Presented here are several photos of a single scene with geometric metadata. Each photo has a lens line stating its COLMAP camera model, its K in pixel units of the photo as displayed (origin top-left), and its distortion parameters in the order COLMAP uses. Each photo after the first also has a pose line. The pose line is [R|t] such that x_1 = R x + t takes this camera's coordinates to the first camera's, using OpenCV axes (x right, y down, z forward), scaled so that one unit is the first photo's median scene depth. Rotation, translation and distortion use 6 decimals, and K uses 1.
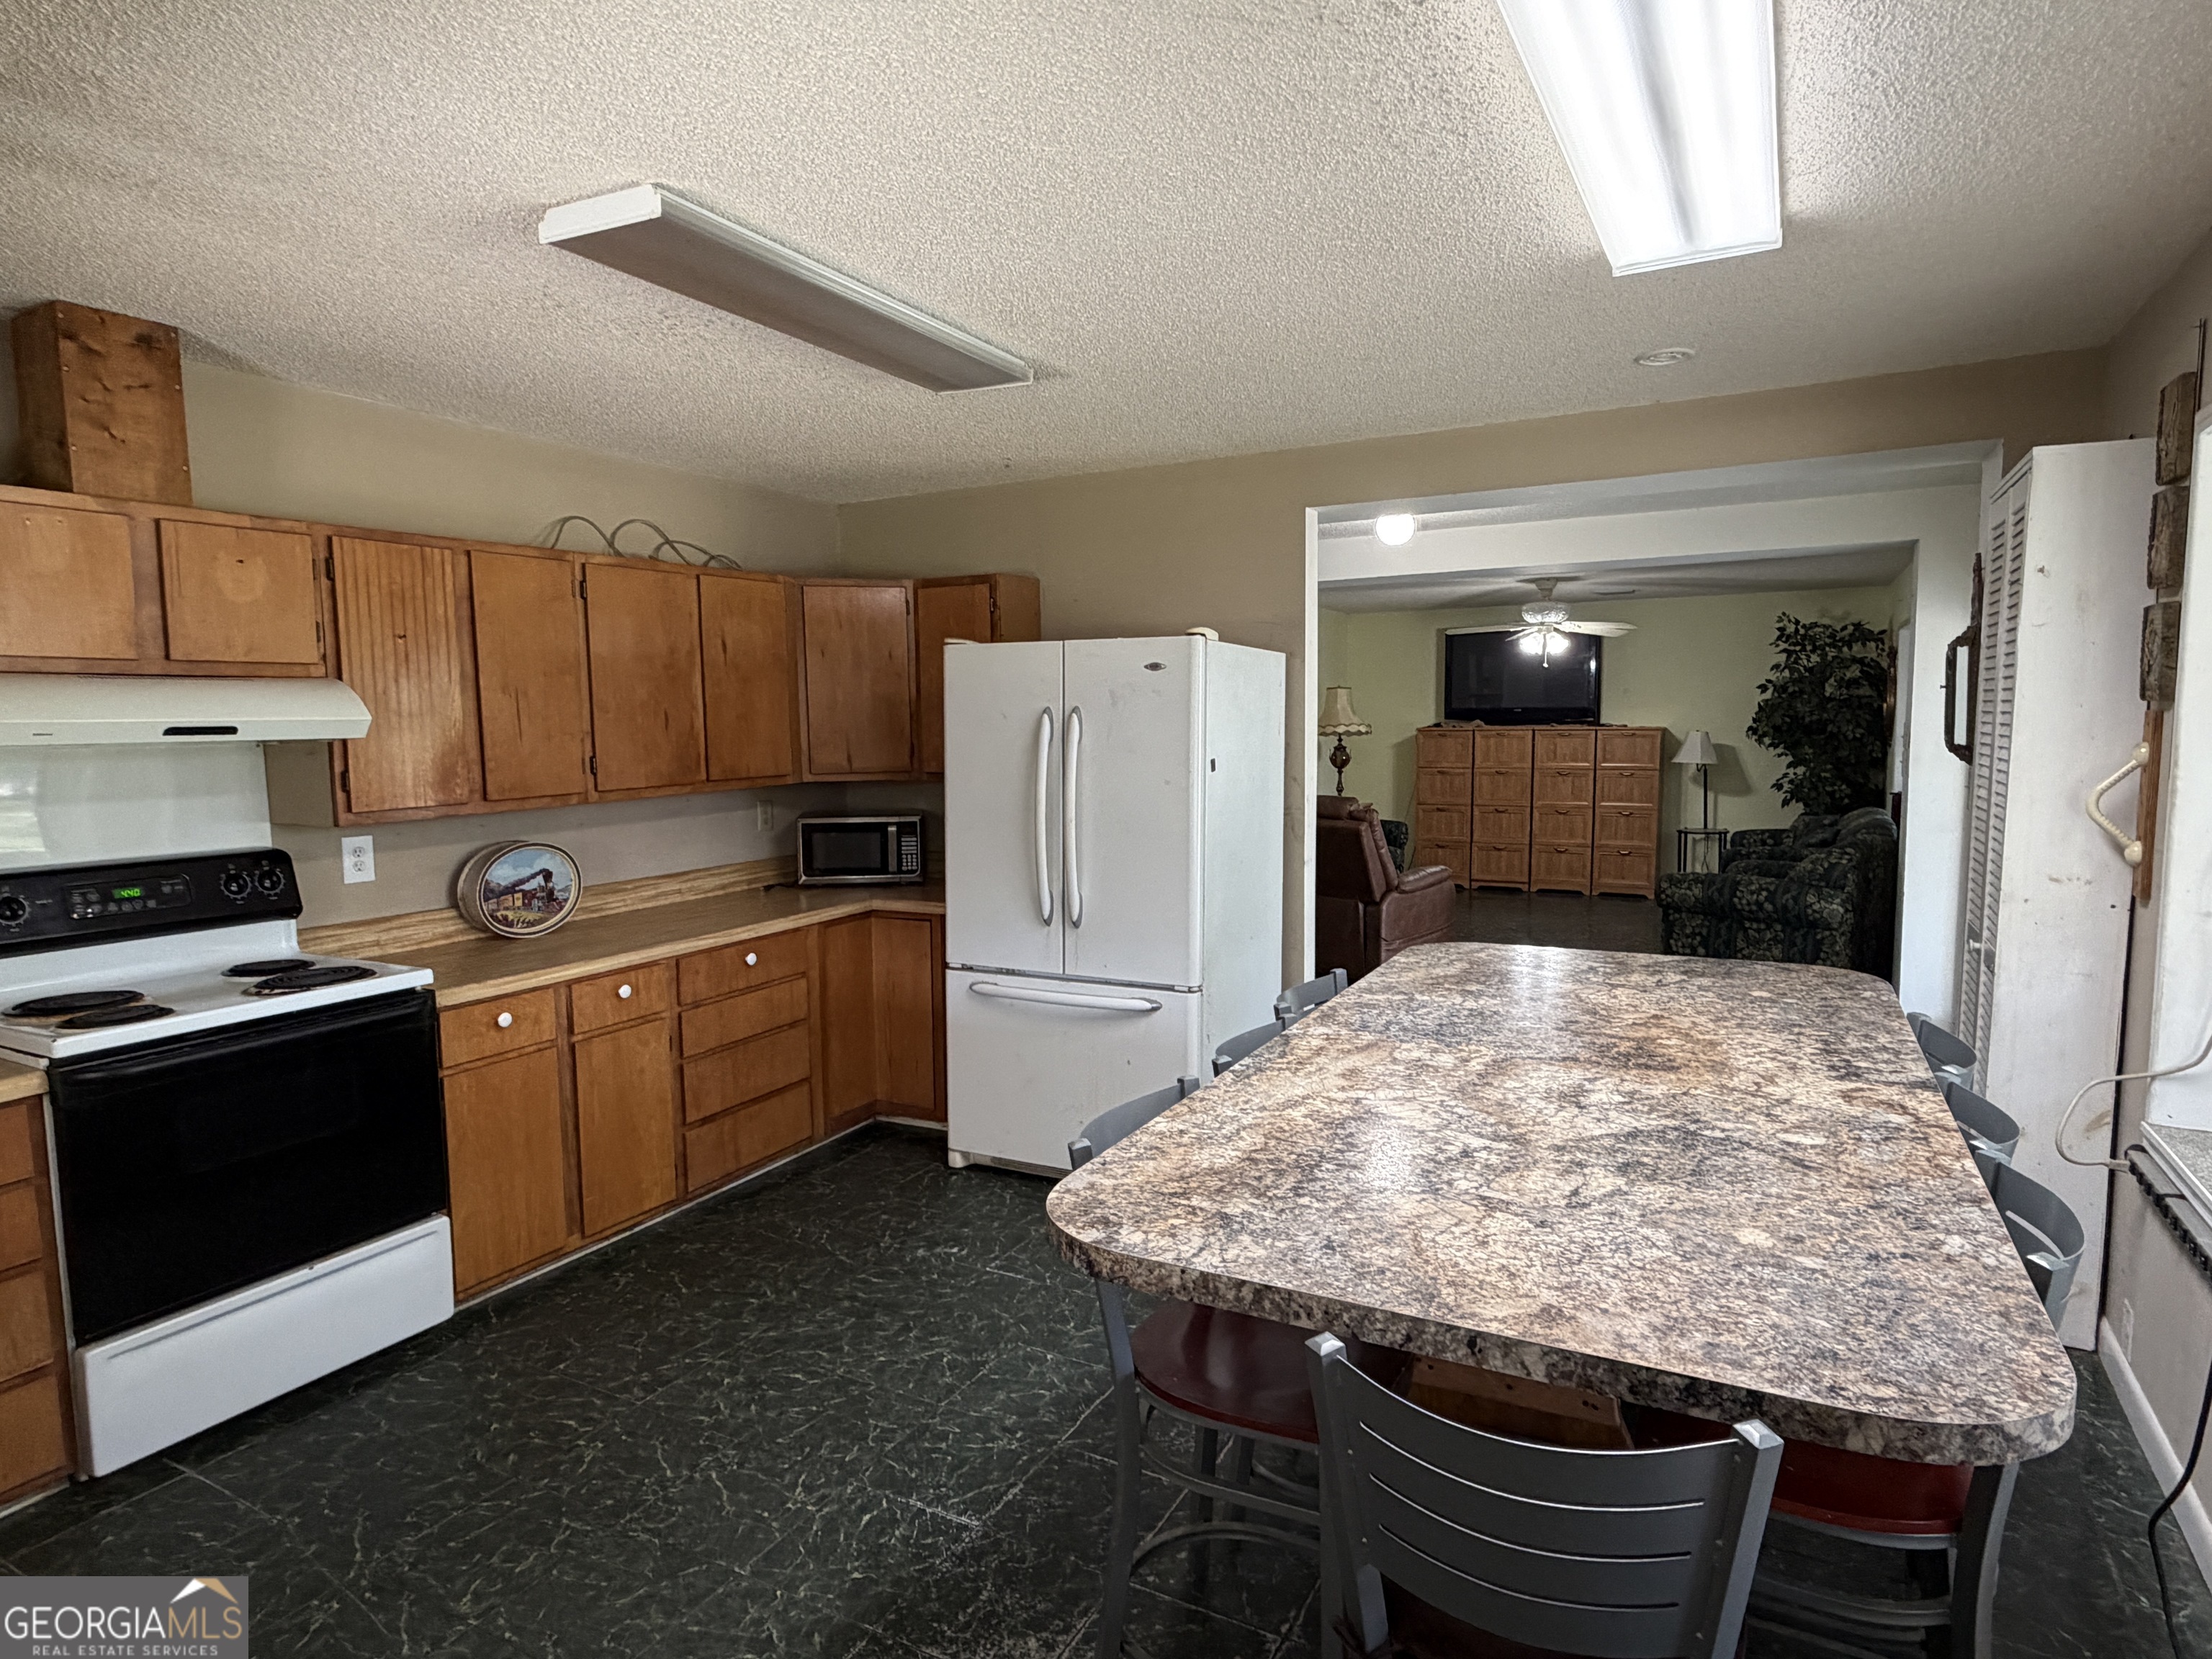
lens RADIAL K [[1237.0, 0, 1106.2], [0, 1237.0, 828.4], [0, 0, 1]] dist [0.002879, 0.001842]
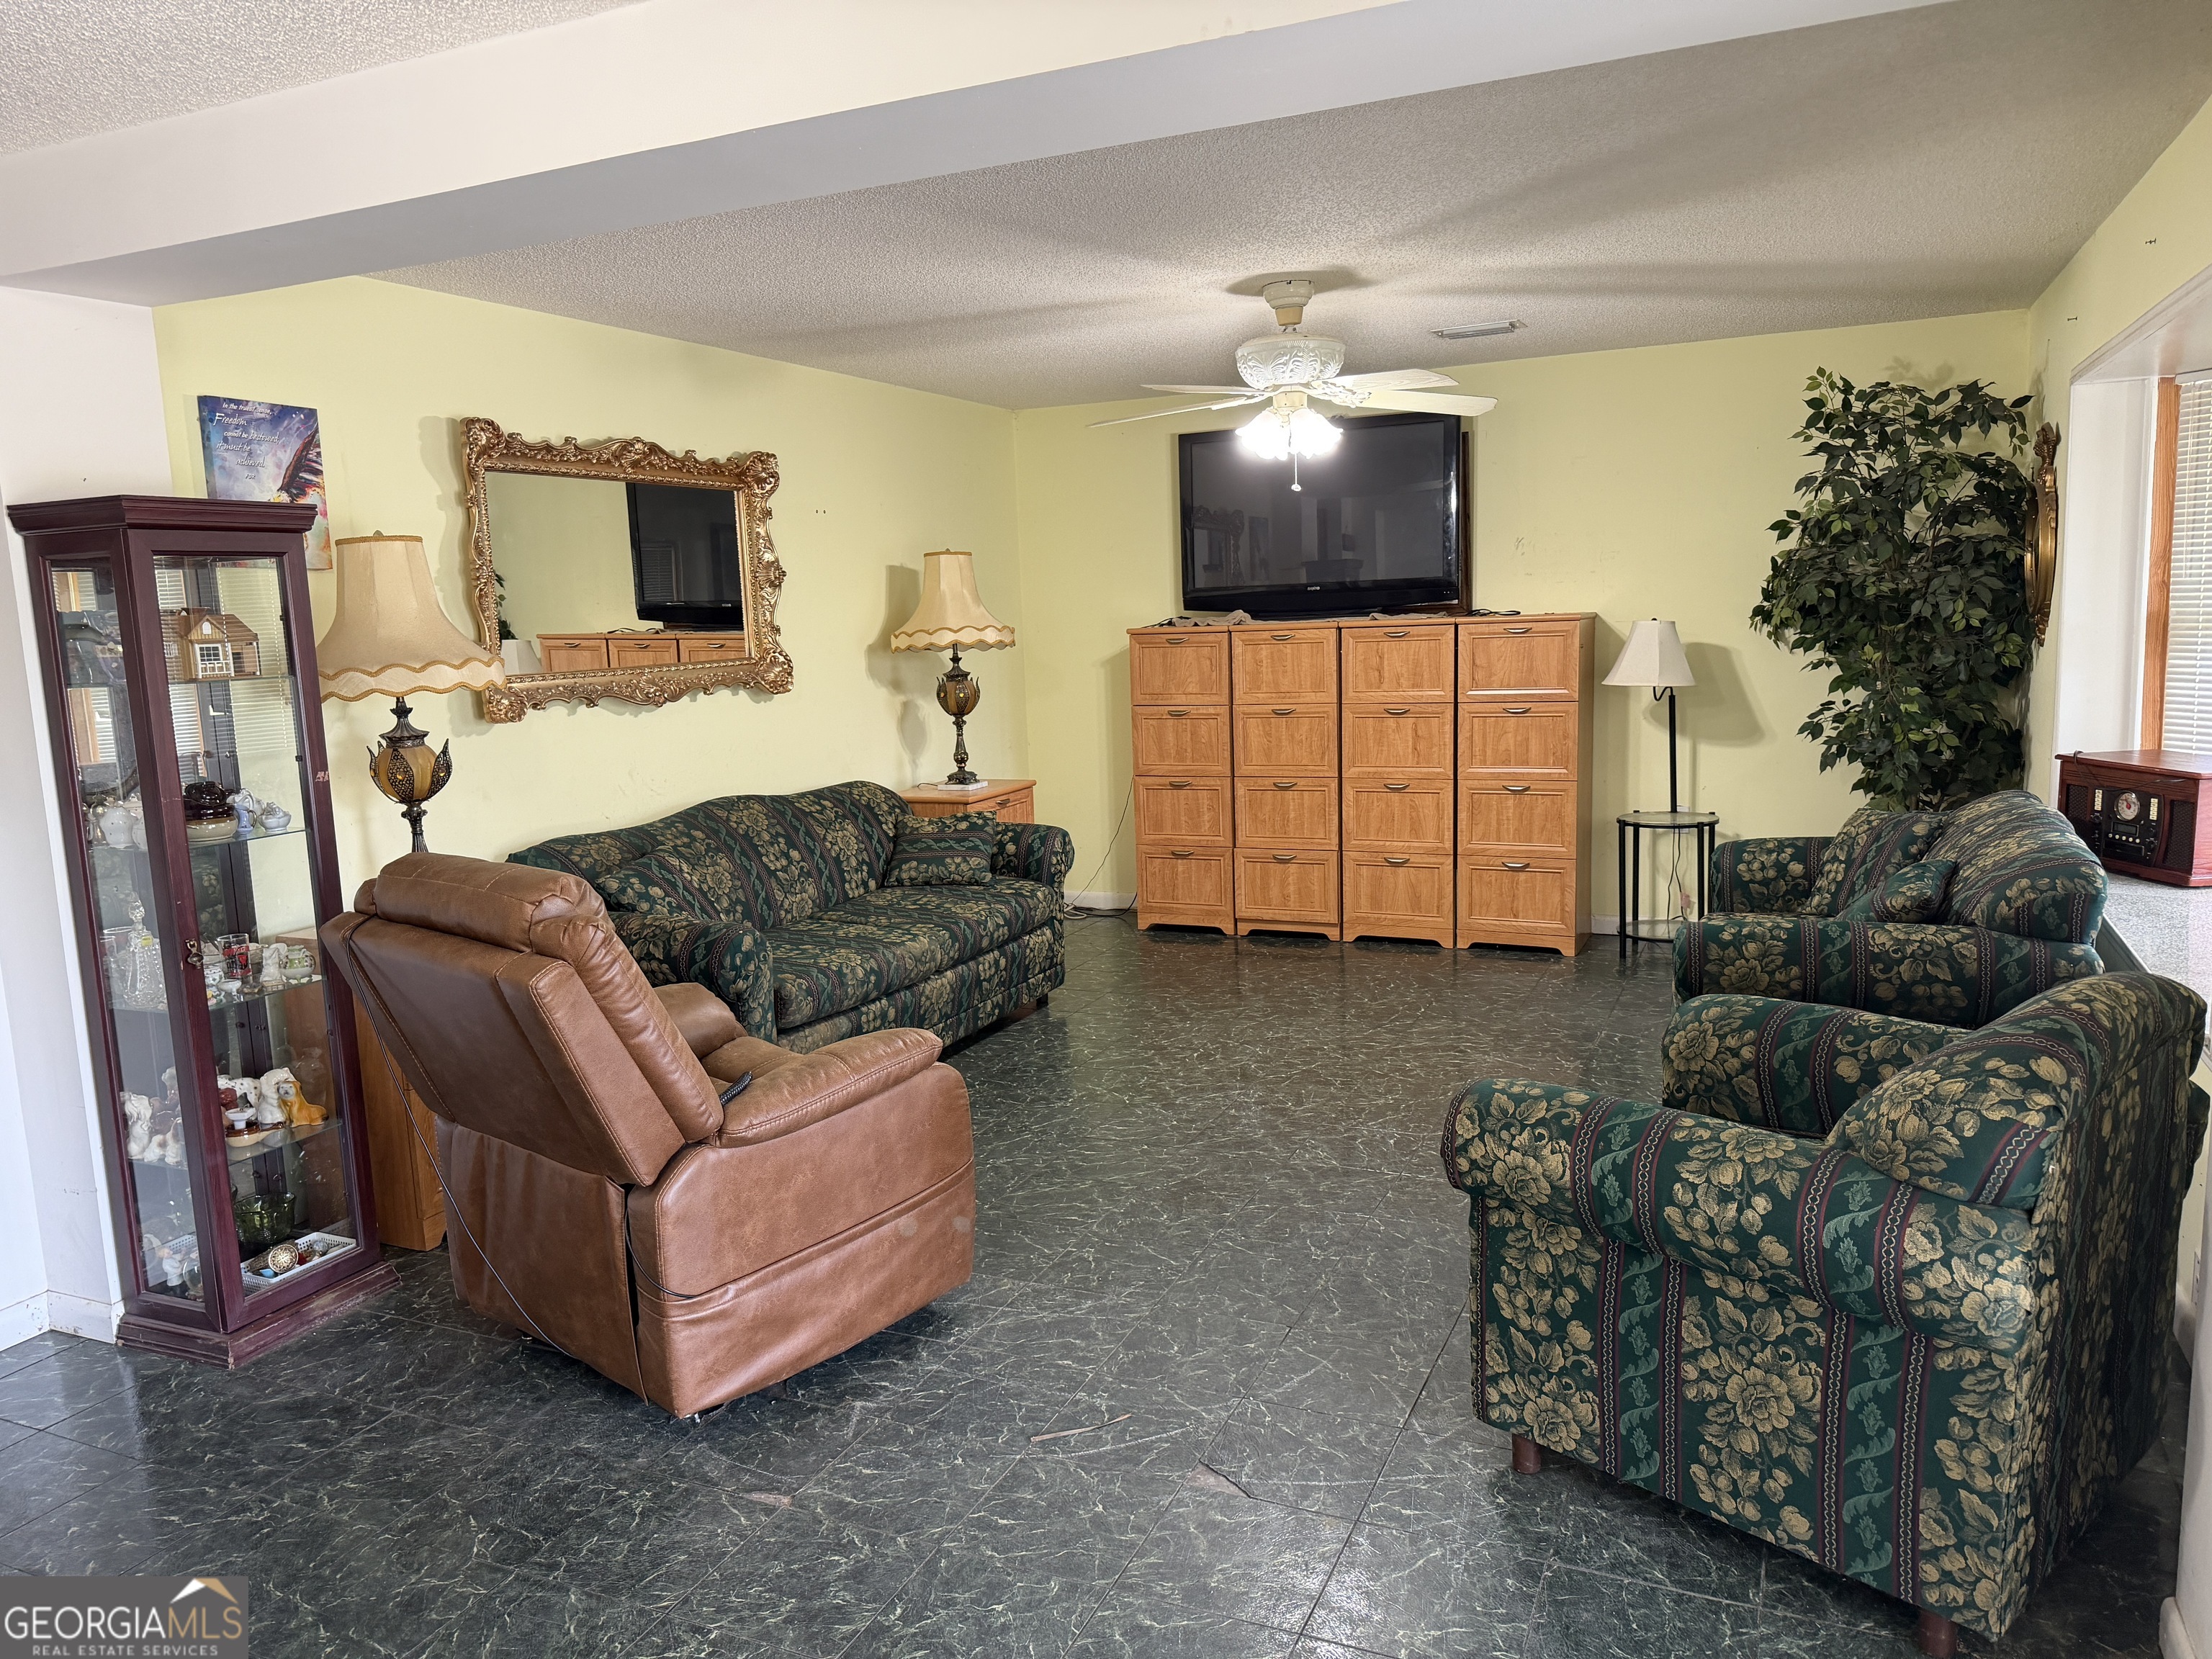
lens RADIAL K [[1592.3, 0, 1030.2], [0, 1592.3, 840.9], [0, 0, 1]] dist [0.003892, -0.025372]
pose [[0.998603, -0.037702, 0.037010, 0.218969], [0.035493, 0.997648, 0.058641, -0.039623], [-0.039133, -0.057245, 0.997593, 0.400148]]
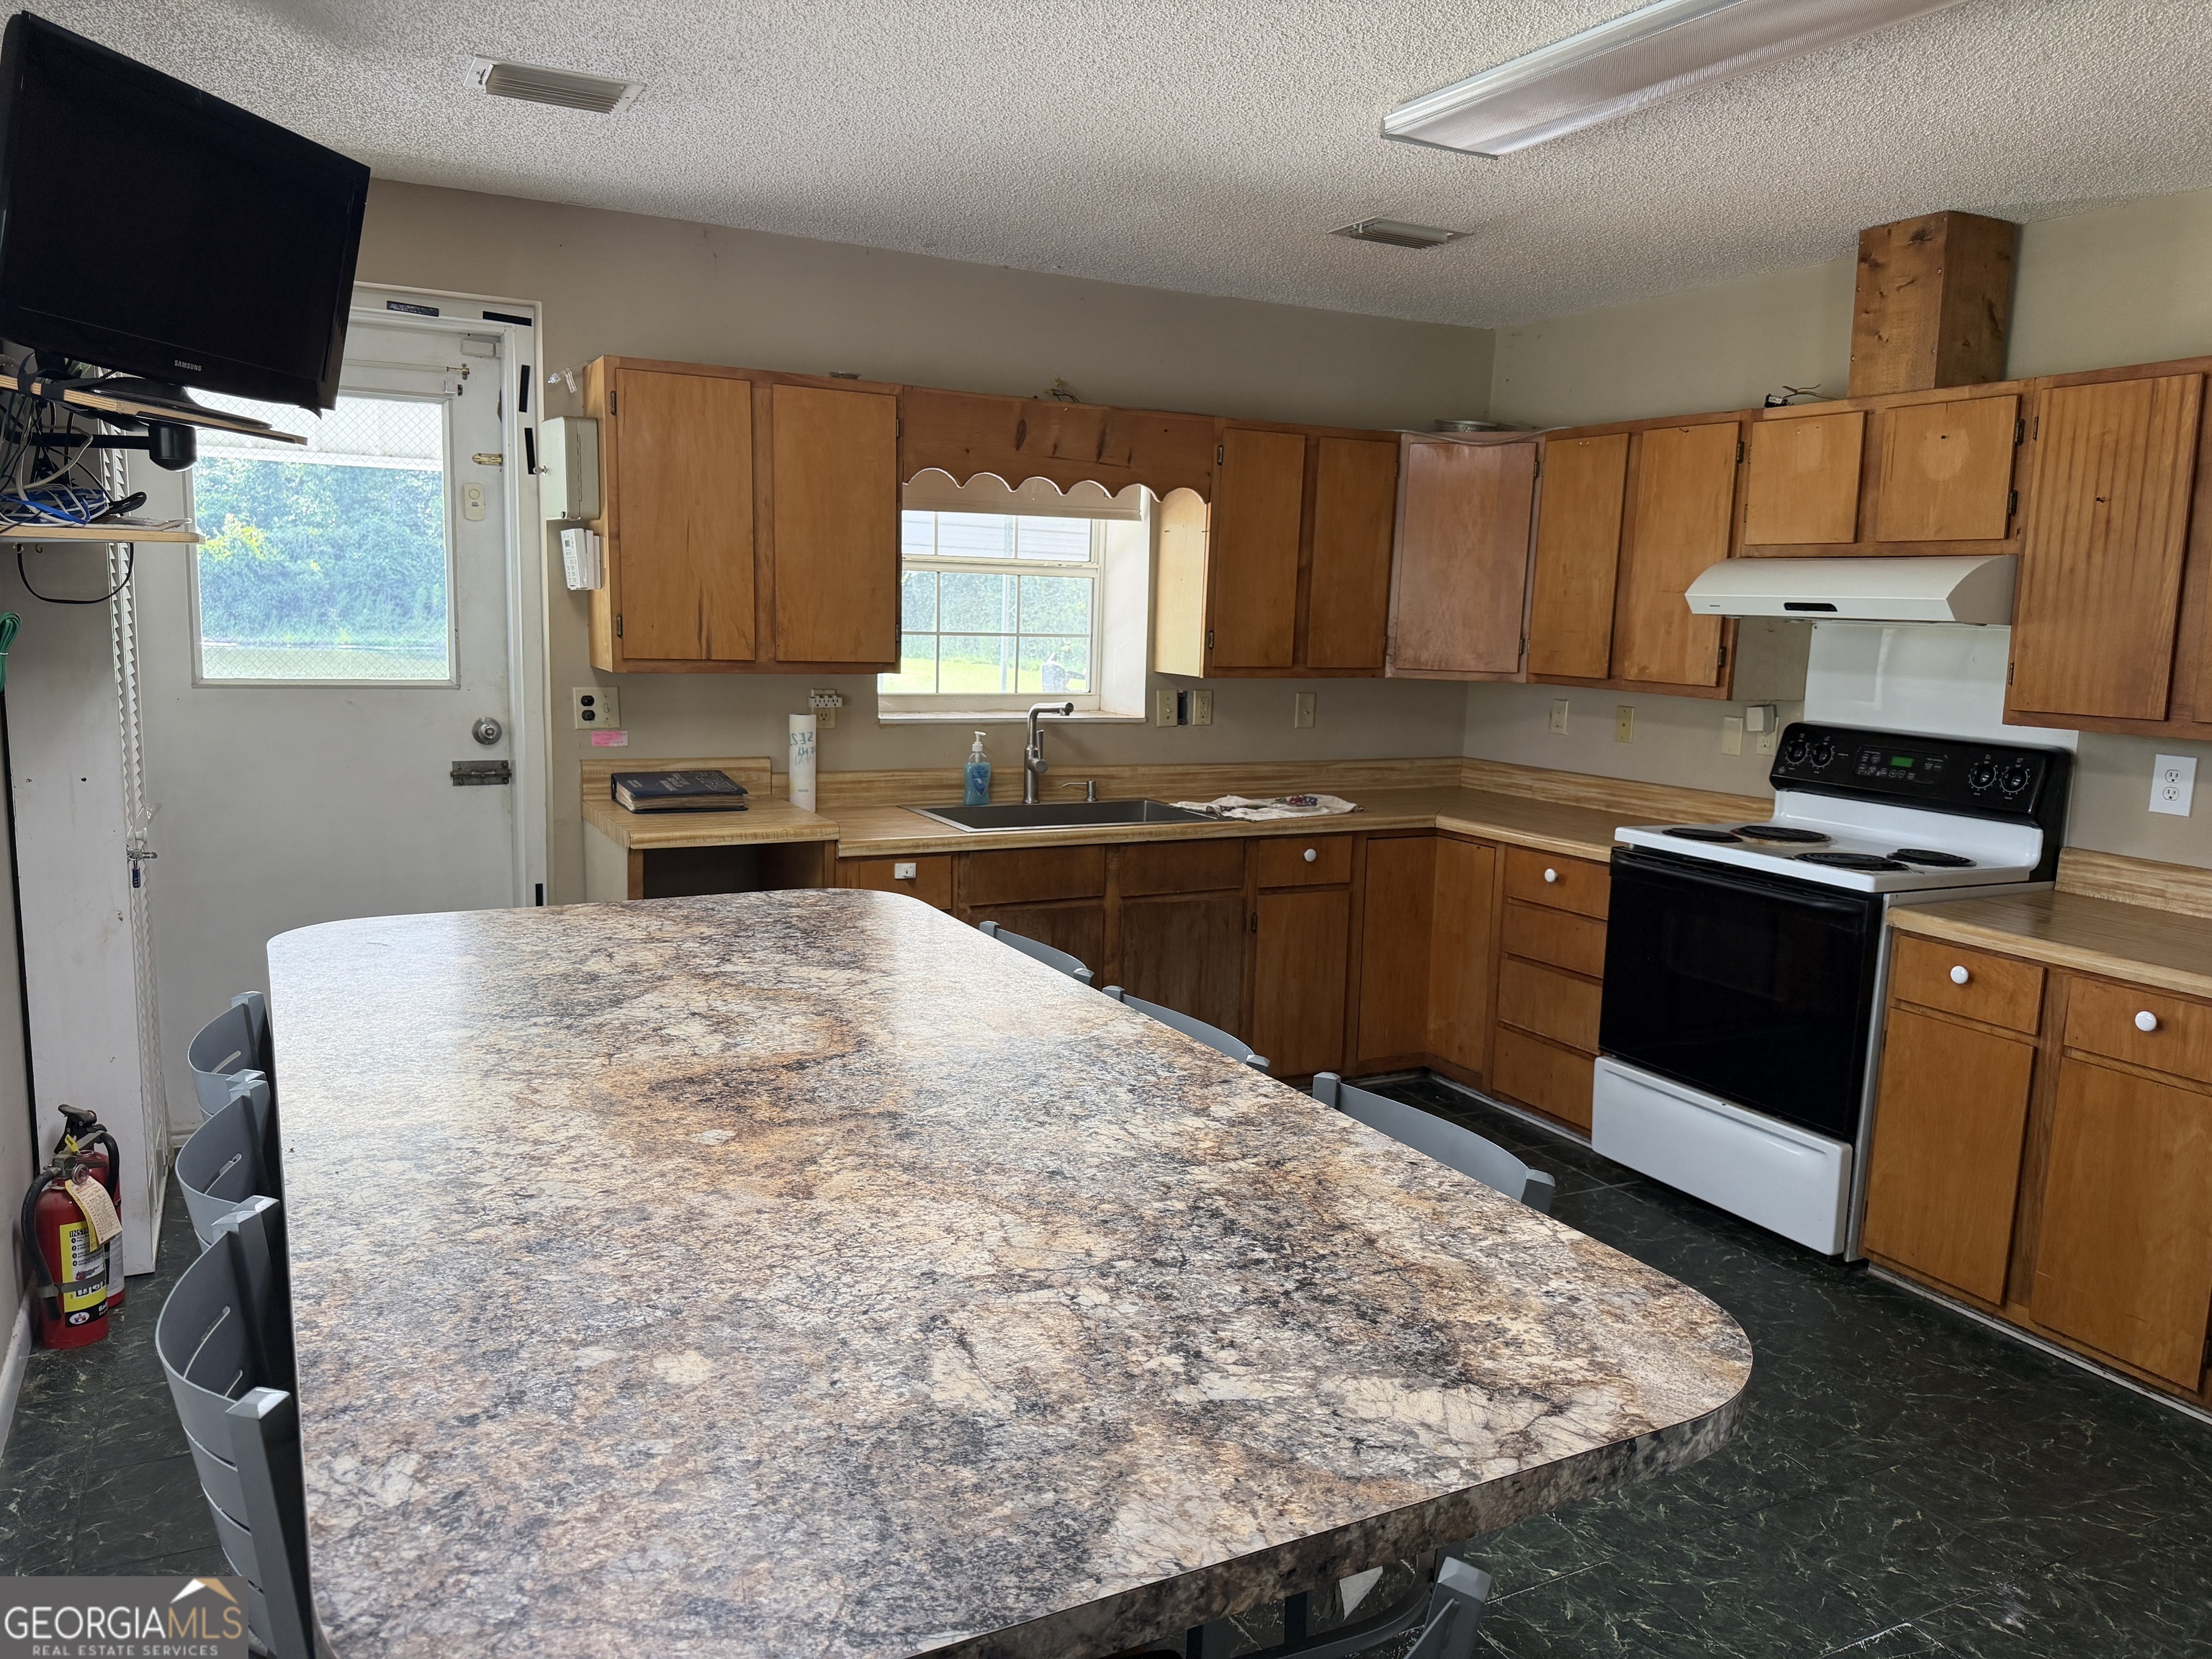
lens RADIAL K [[1592.3, 0, 1105.0], [0, 1592.3, 827.6], [0, 0, 1]] dist [0.003892, -0.025372]
pose [[-0.560982, 0.110785, -0.820381, 0.640544], [-0.100980, 0.974447, 0.200641, -0.086843], [0.821646, 0.195398, -0.535461, 1.033279]]
